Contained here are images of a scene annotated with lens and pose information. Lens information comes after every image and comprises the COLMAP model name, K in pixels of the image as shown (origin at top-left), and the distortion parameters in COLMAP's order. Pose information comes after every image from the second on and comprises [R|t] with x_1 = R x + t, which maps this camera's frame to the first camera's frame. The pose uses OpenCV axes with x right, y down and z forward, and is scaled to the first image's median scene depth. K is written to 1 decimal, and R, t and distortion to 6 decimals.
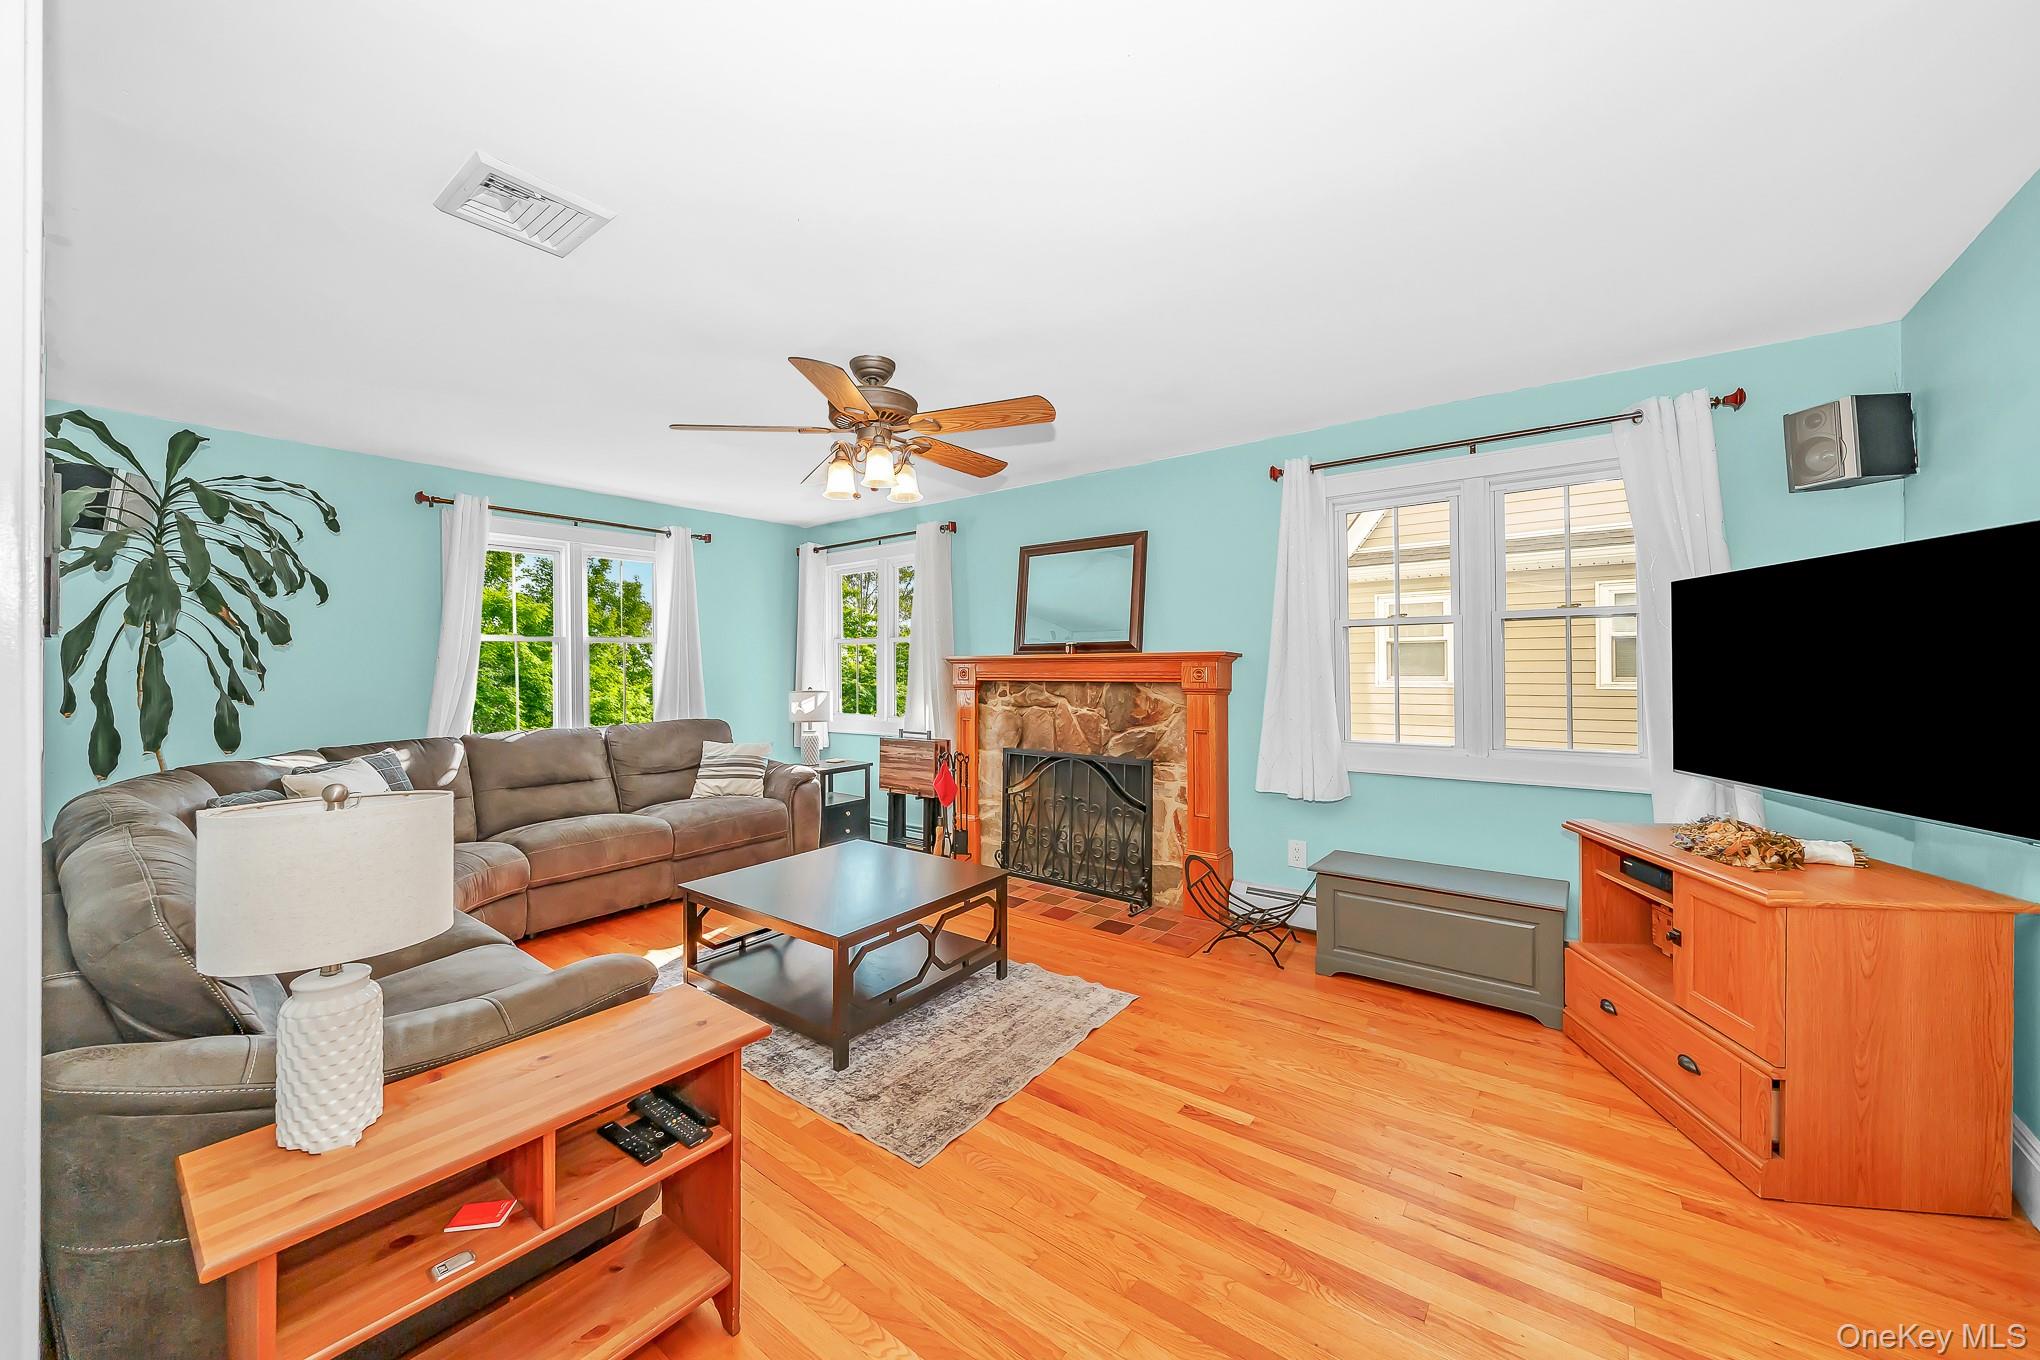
lens RADIAL K [[760.3, 0, 1018.0], [0, 760.3, 663.9], [0, 0, 1]] dist [-0.007529, -0.000021]
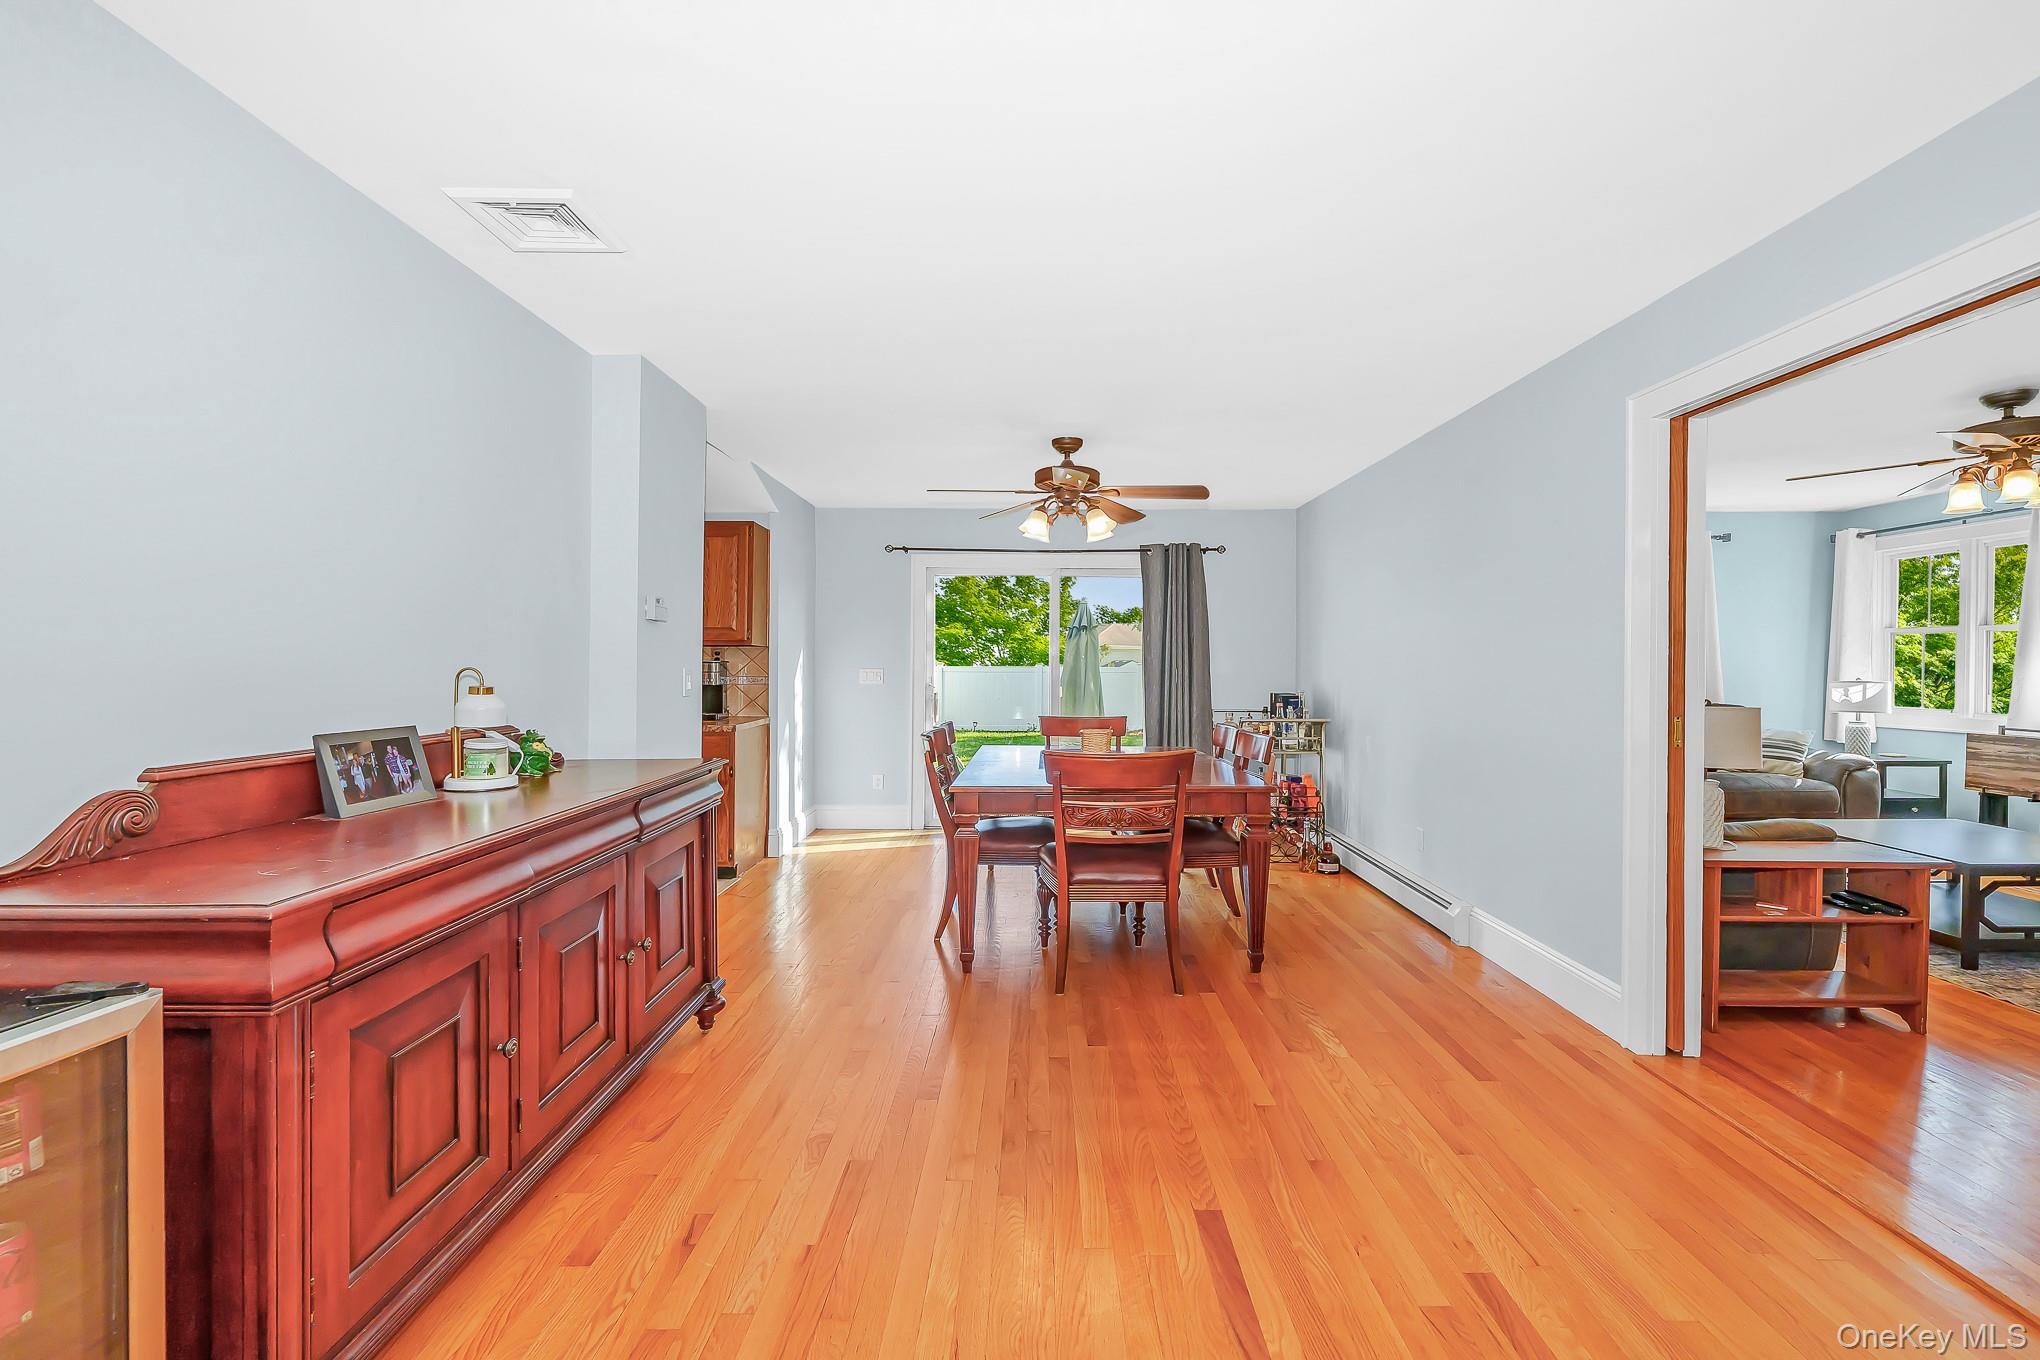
lens RADIAL K [[787.3, 0, 1074.0], [0, 787.3, 667.2], [0, 0, 1]] dist [-0.002742, -0.000026]
pose [[0.556961, 0.016131, -0.830382, 0.006499], [-0.004701, 0.999857, 0.016269, 0.005479], [0.830525, -0.005158, 0.556957, -0.442840]]
